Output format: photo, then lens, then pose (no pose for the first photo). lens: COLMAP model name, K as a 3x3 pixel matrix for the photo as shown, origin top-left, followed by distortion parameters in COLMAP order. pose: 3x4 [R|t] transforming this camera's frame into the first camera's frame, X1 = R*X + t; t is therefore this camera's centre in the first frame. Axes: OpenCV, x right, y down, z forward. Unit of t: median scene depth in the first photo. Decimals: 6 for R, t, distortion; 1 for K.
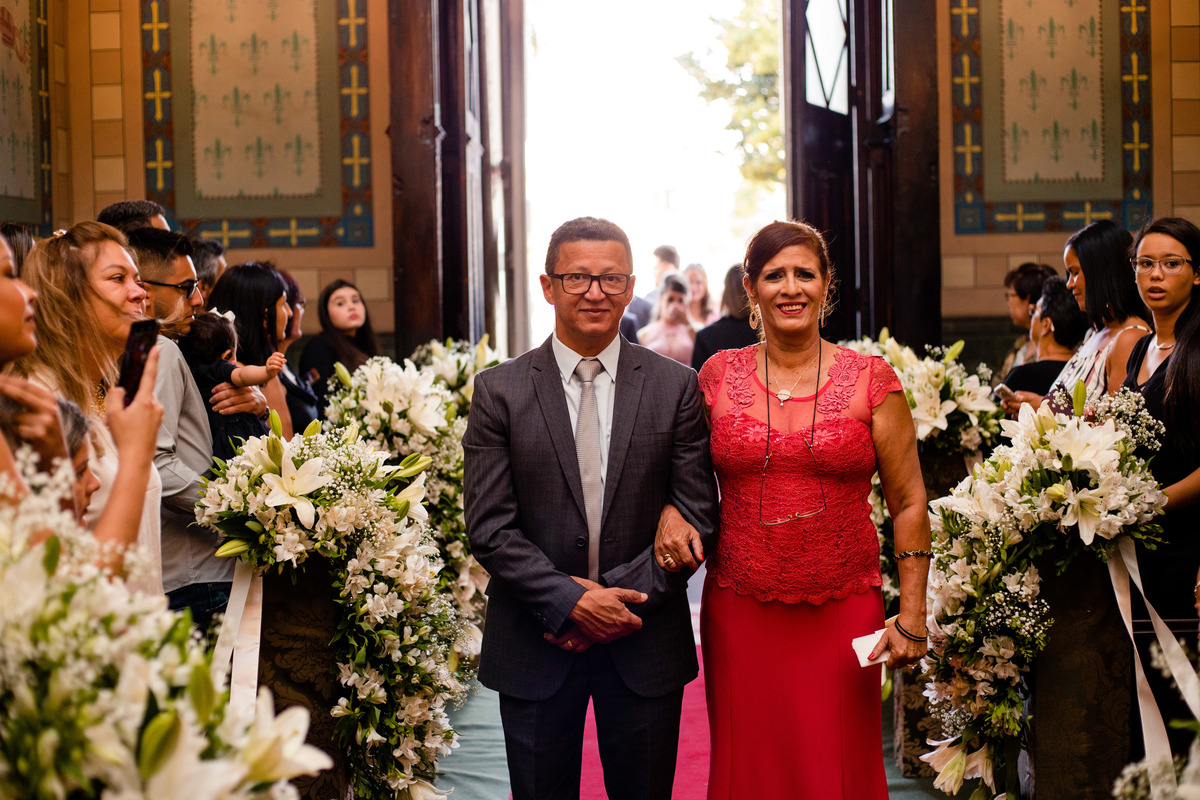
lens RADIAL K [[1723.0, 0, 600.0], [0, 1723.0, 400.0], [0, 0, 1]] dist [-0.092993, -0.139352]
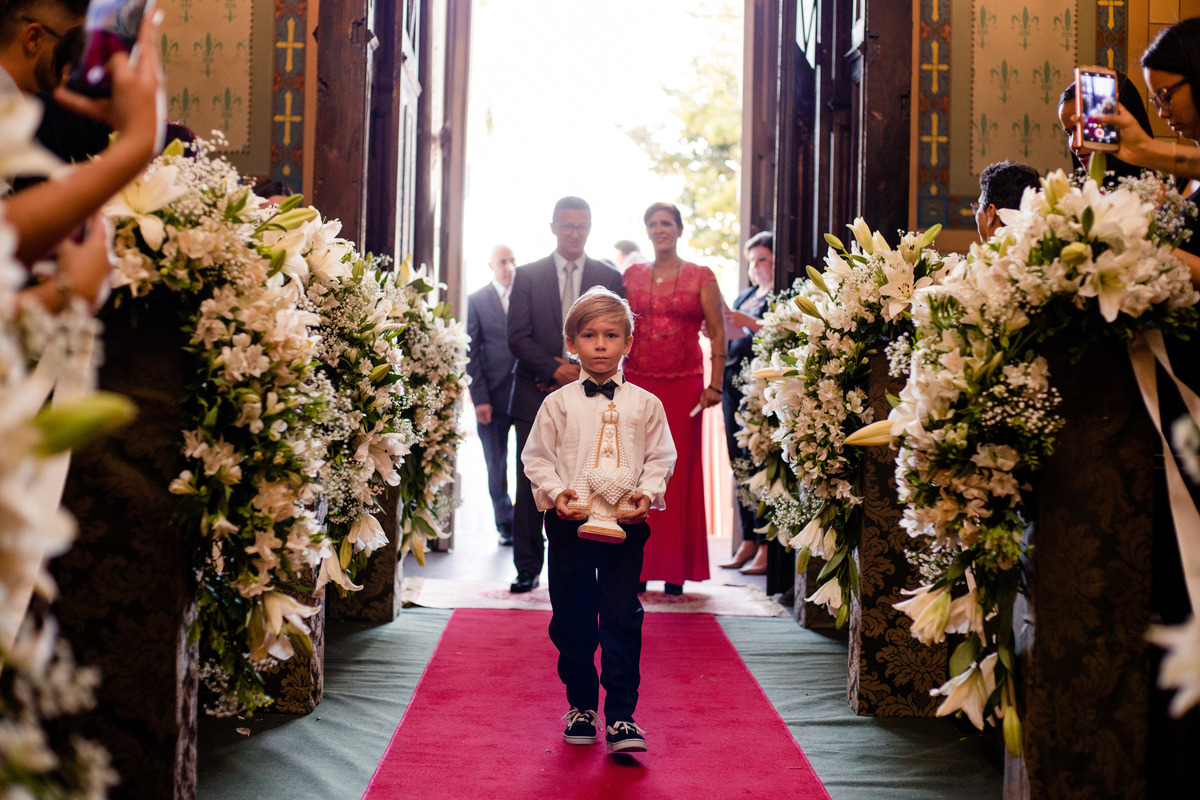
lens RADIAL K [[1723.0, 0, 600.0], [0, 1723.0, 400.0], [0, 0, 1]] dist [-0.092993, -0.139352]
pose [[0.998402, 0.046204, 0.032549, 0.015582], [-0.044276, 0.997356, -0.057632, 0.172907], [-0.035126, 0.056099, 0.997807, 0.184871]]
